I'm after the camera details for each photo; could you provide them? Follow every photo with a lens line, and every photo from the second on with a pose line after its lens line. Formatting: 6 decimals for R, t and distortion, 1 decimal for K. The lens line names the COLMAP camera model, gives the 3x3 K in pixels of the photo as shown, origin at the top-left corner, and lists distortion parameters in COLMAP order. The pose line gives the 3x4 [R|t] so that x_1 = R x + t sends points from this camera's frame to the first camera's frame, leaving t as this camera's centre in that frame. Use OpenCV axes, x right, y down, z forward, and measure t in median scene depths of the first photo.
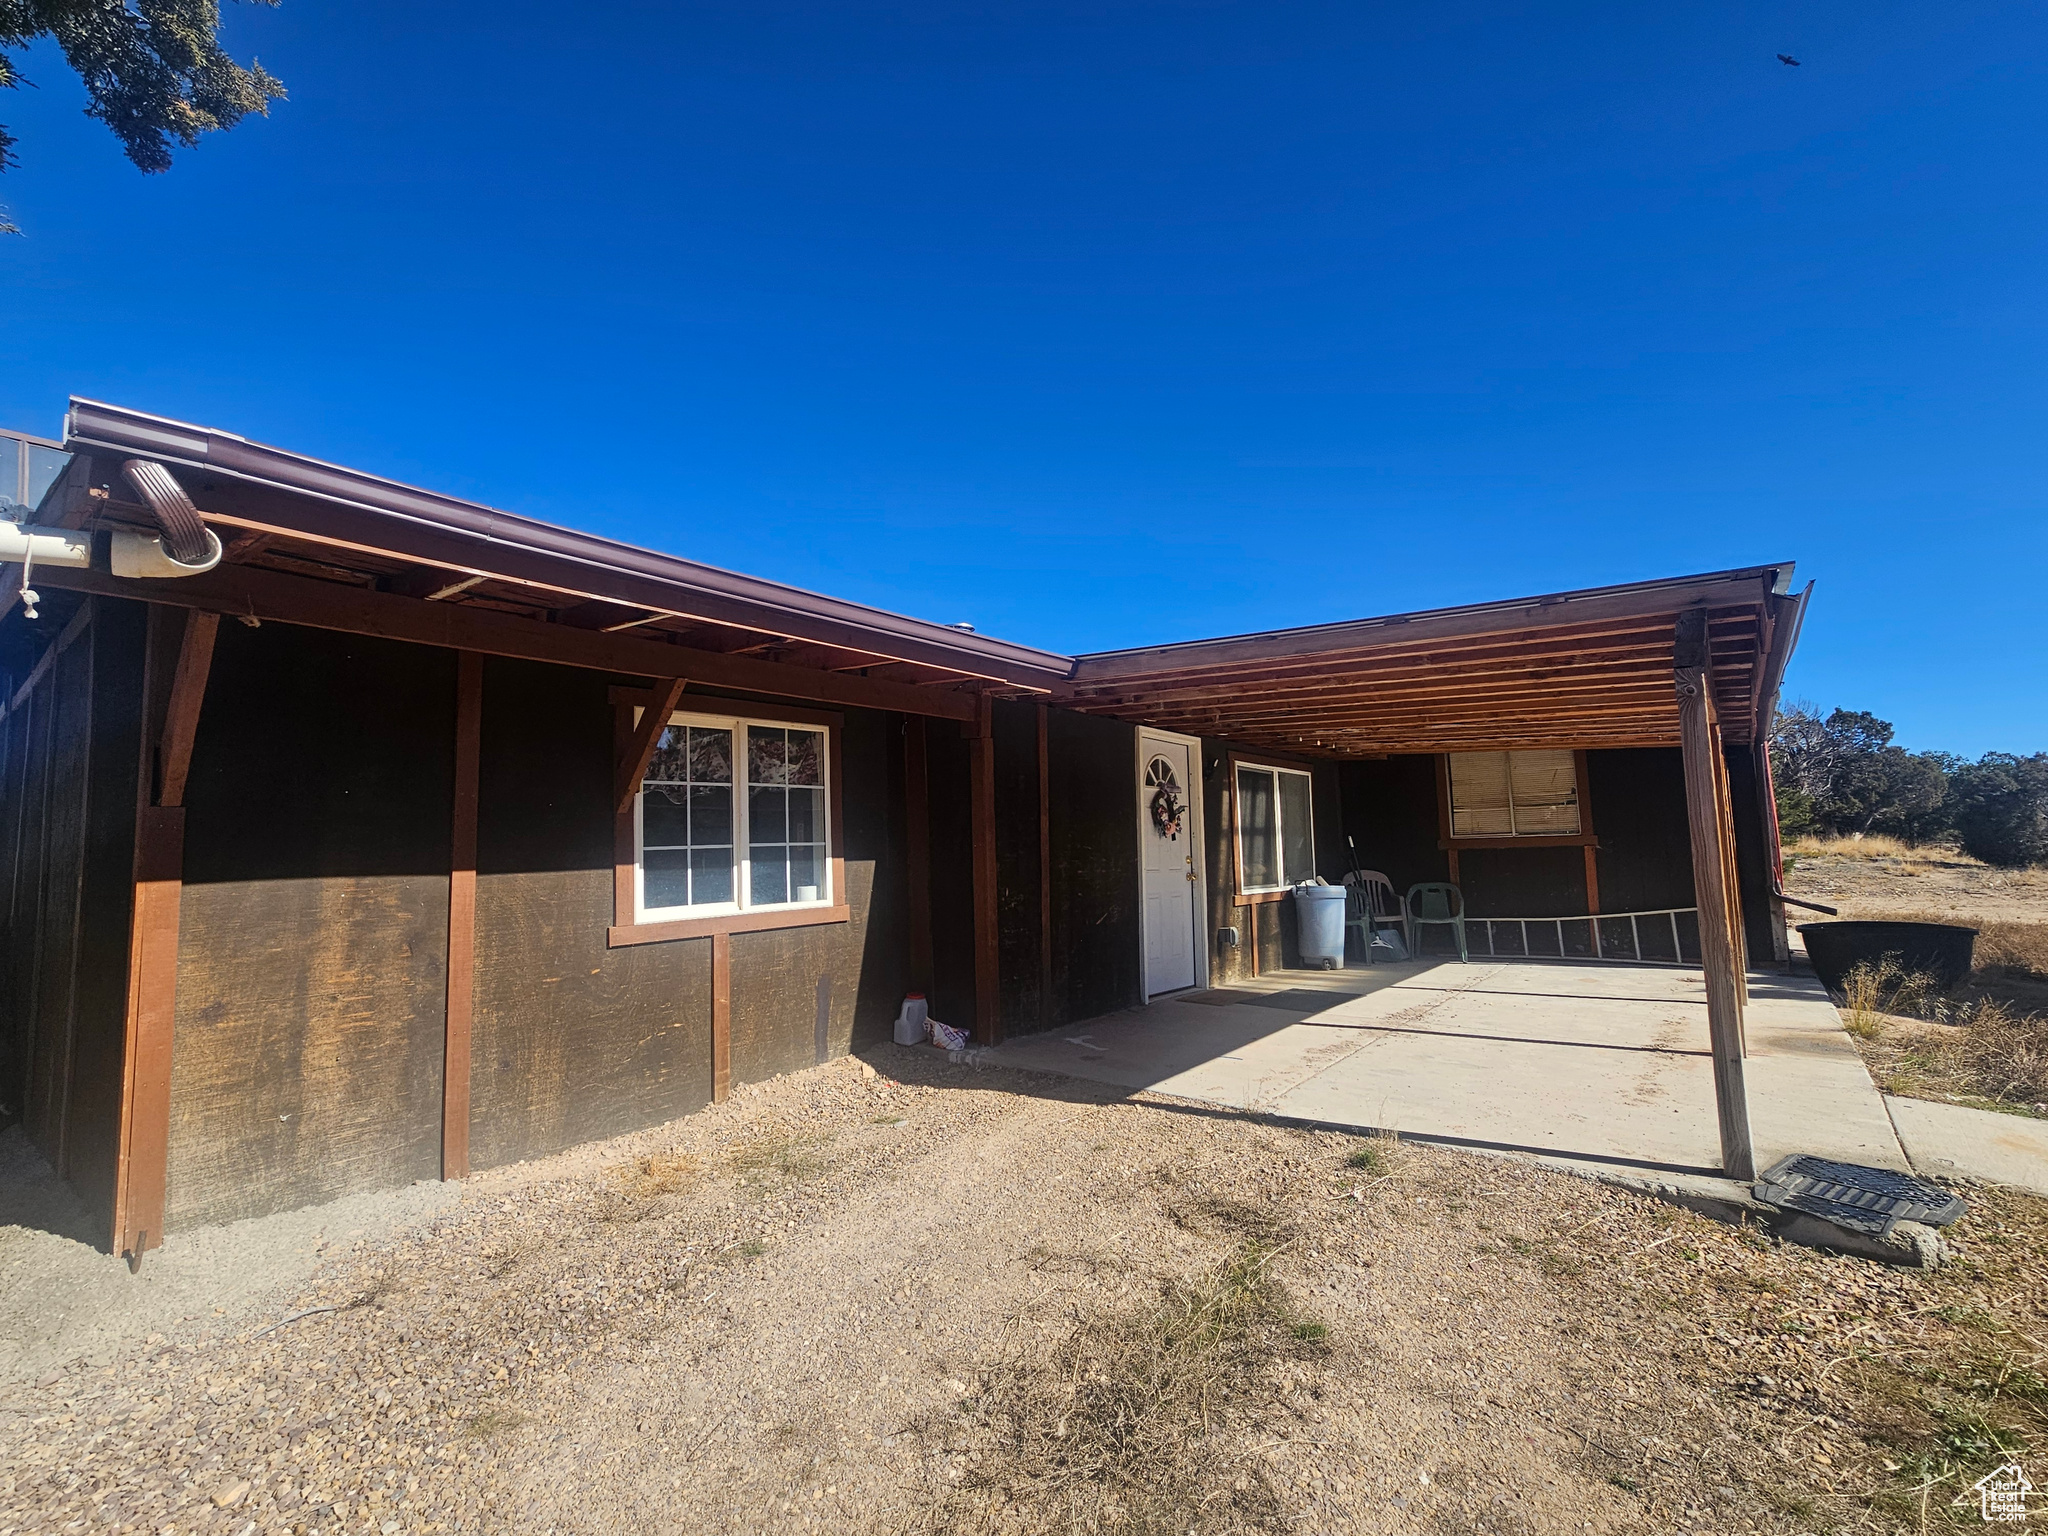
lens RADIAL K [[912.6, 0, 1024.0], [0, 912.6, 768.0], [0, 0, 1]] dist [0.002790, 0.000423]
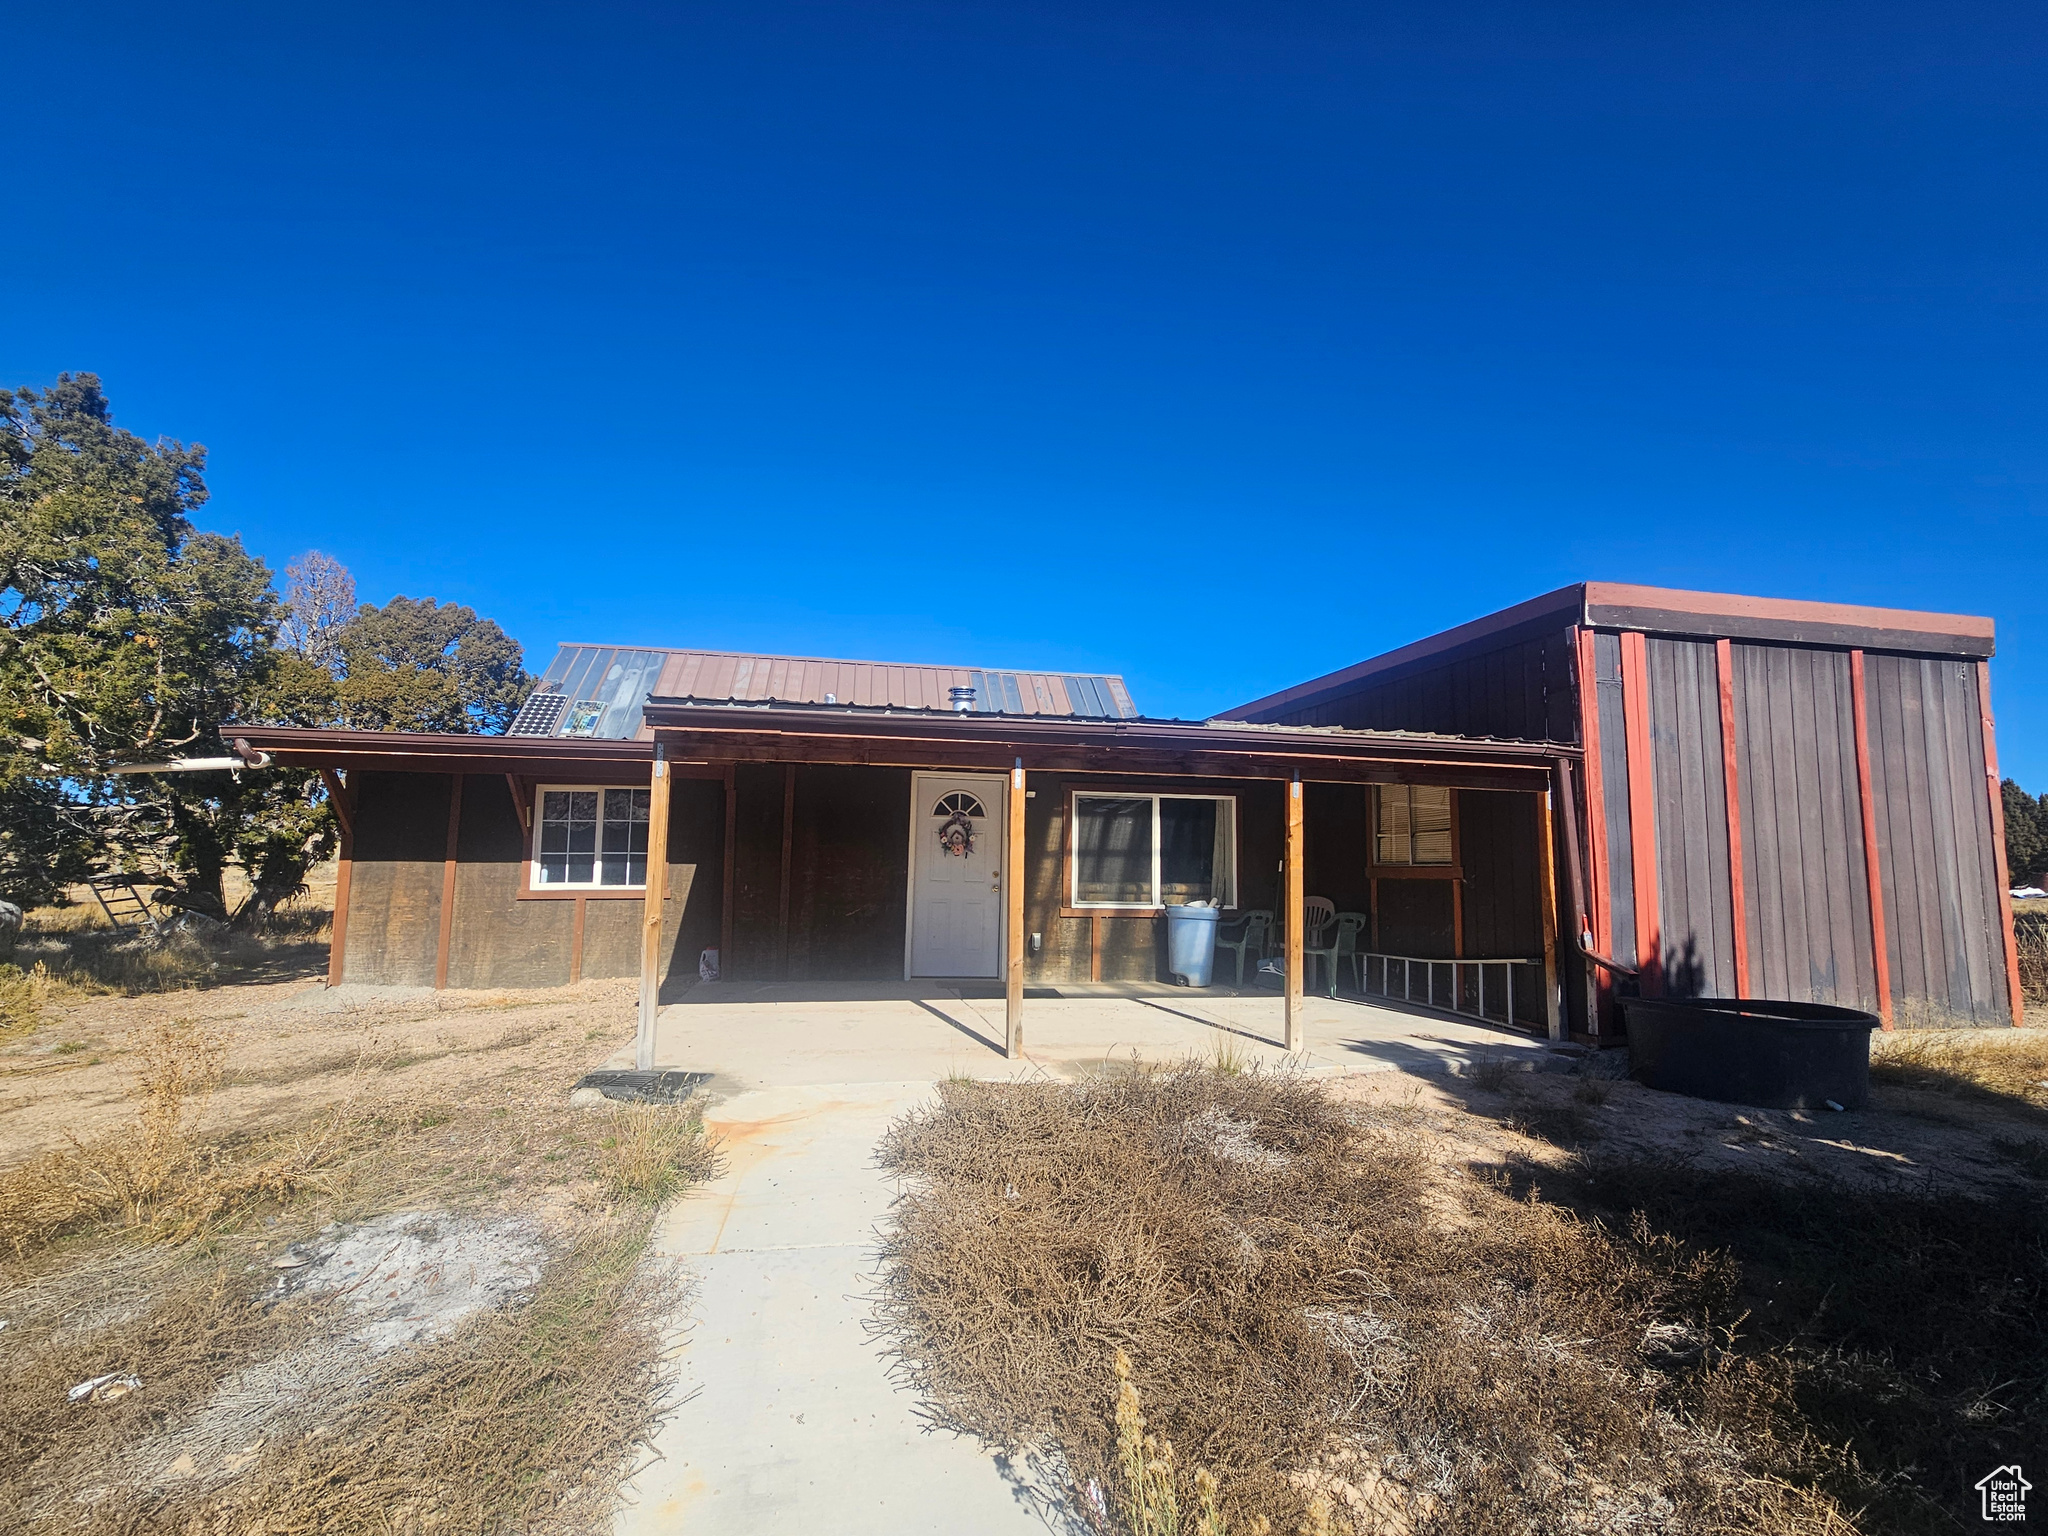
lens RADIAL K [[912.6, 0, 1024.0], [0, 912.6, 768.0], [0, 0, 1]] dist [0.002790, 0.000423]
pose [[0.753185, -0.038788, -0.656664, 0.941046], [0.030519, 0.999246, -0.024019, -0.011122], [0.657100, -0.001950, 0.753801, 0.090888]]
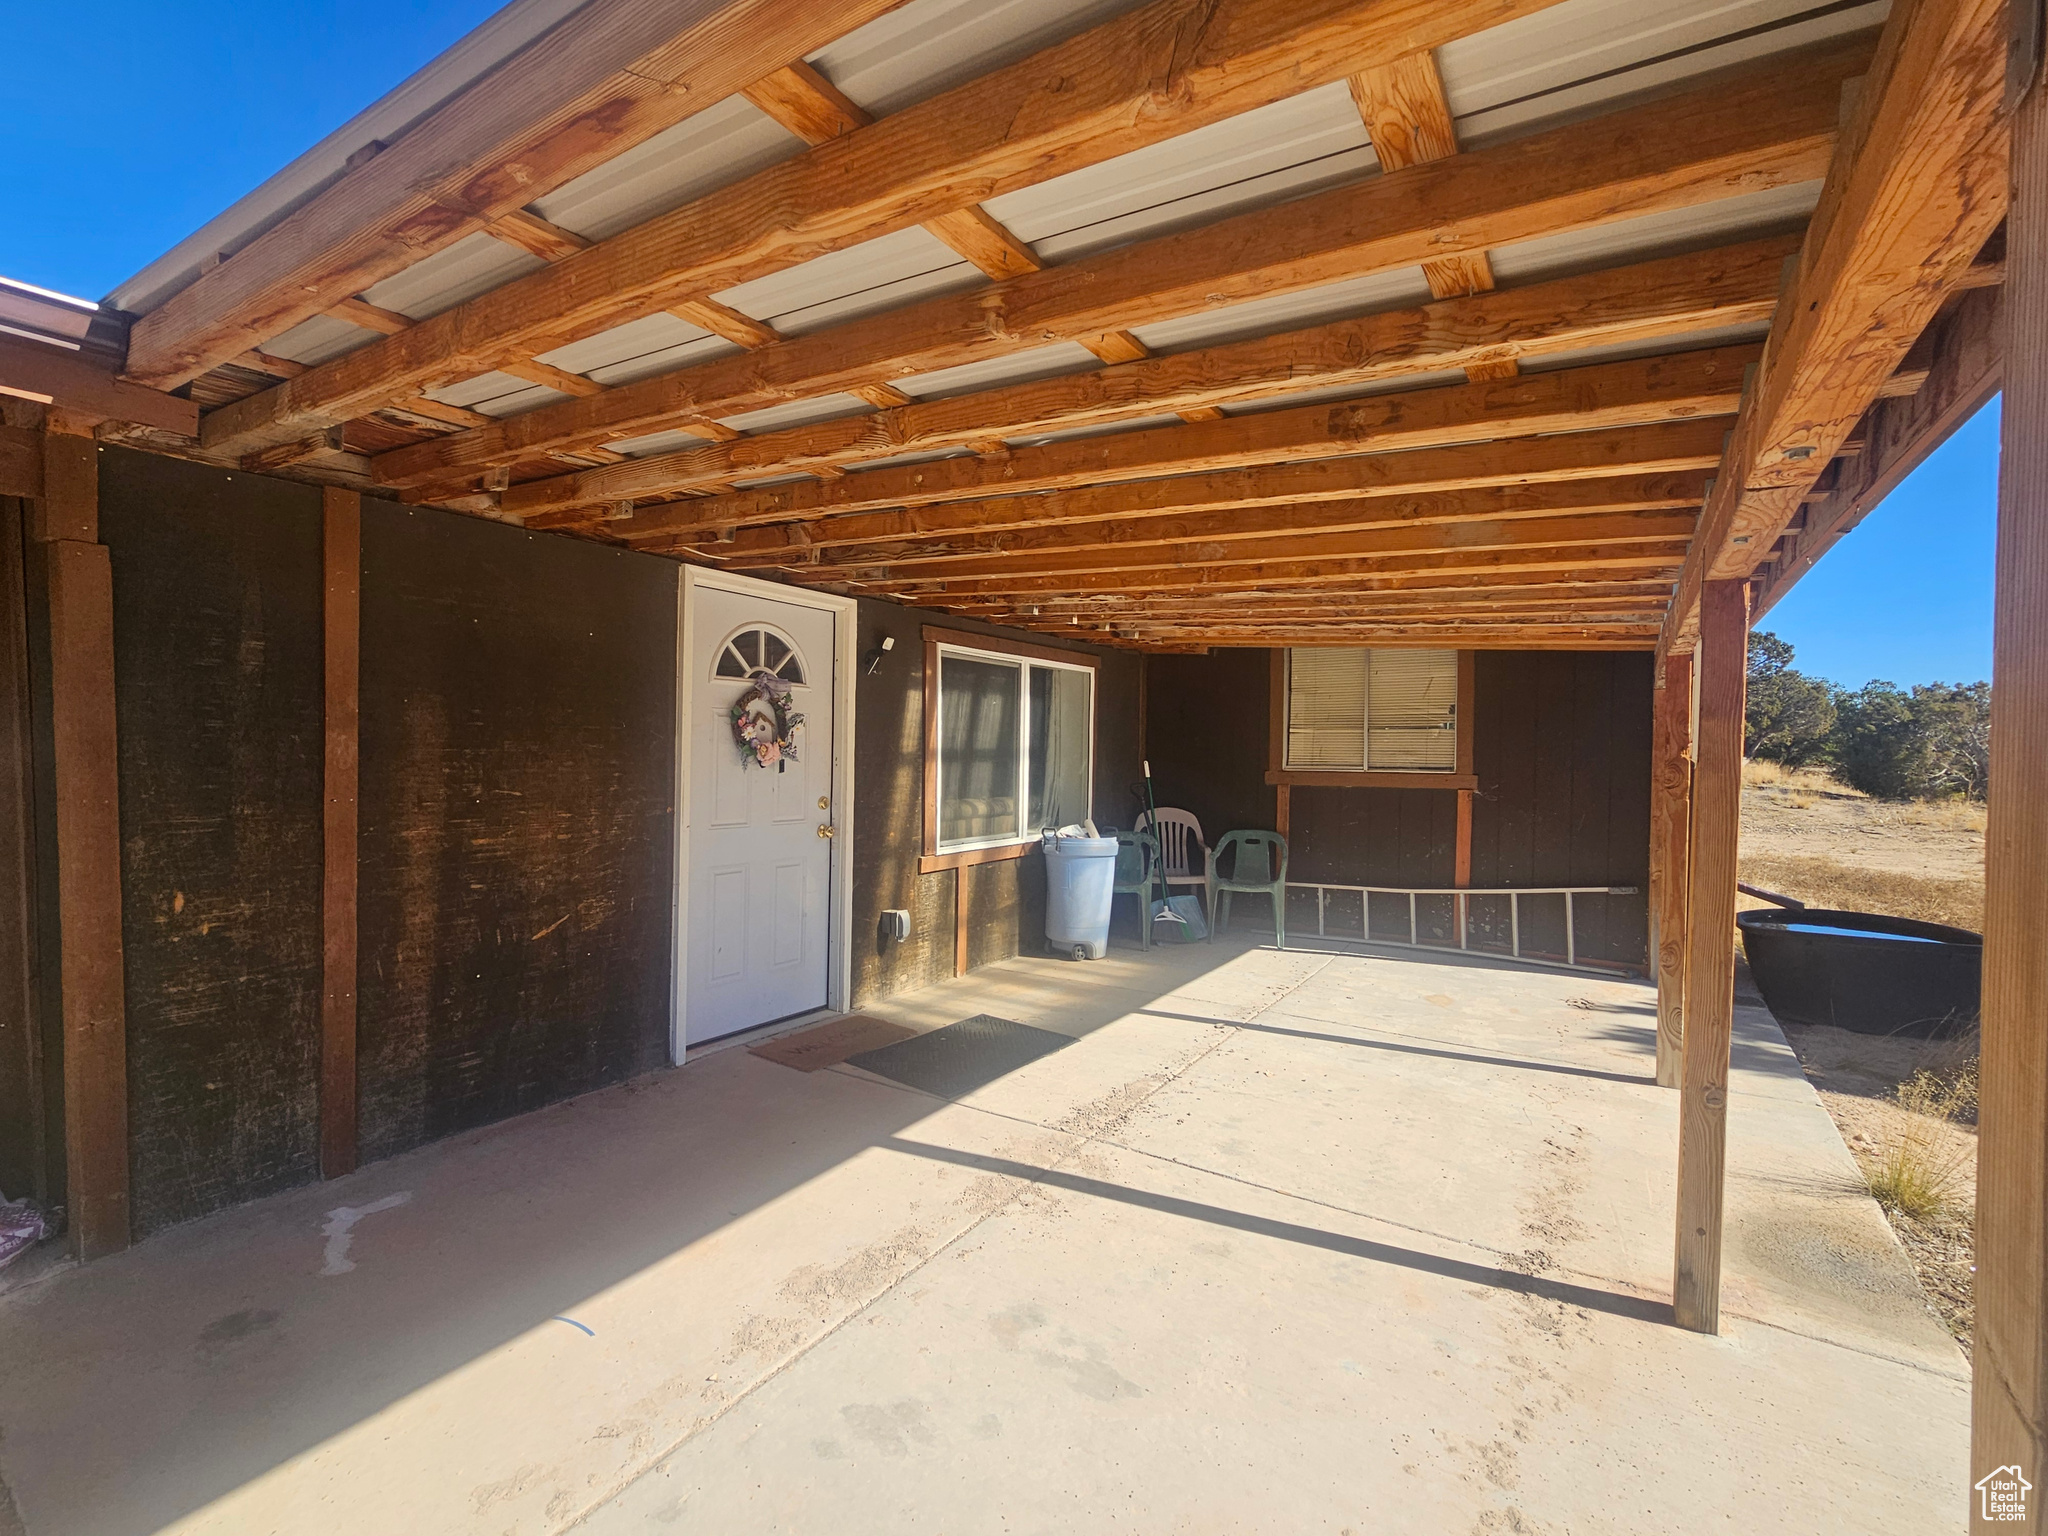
lens RADIAL K [[912.6, 0, 1024.0], [0, 912.6, 768.0], [0, 0, 1]] dist [0.002790, 0.000423]
pose [[0.995734, 0.032499, 0.086362, 0.238682], [-0.042555, 0.992187, 0.117277, 0.001337], [-0.081876, -0.120452, 0.989337, 0.365248]]
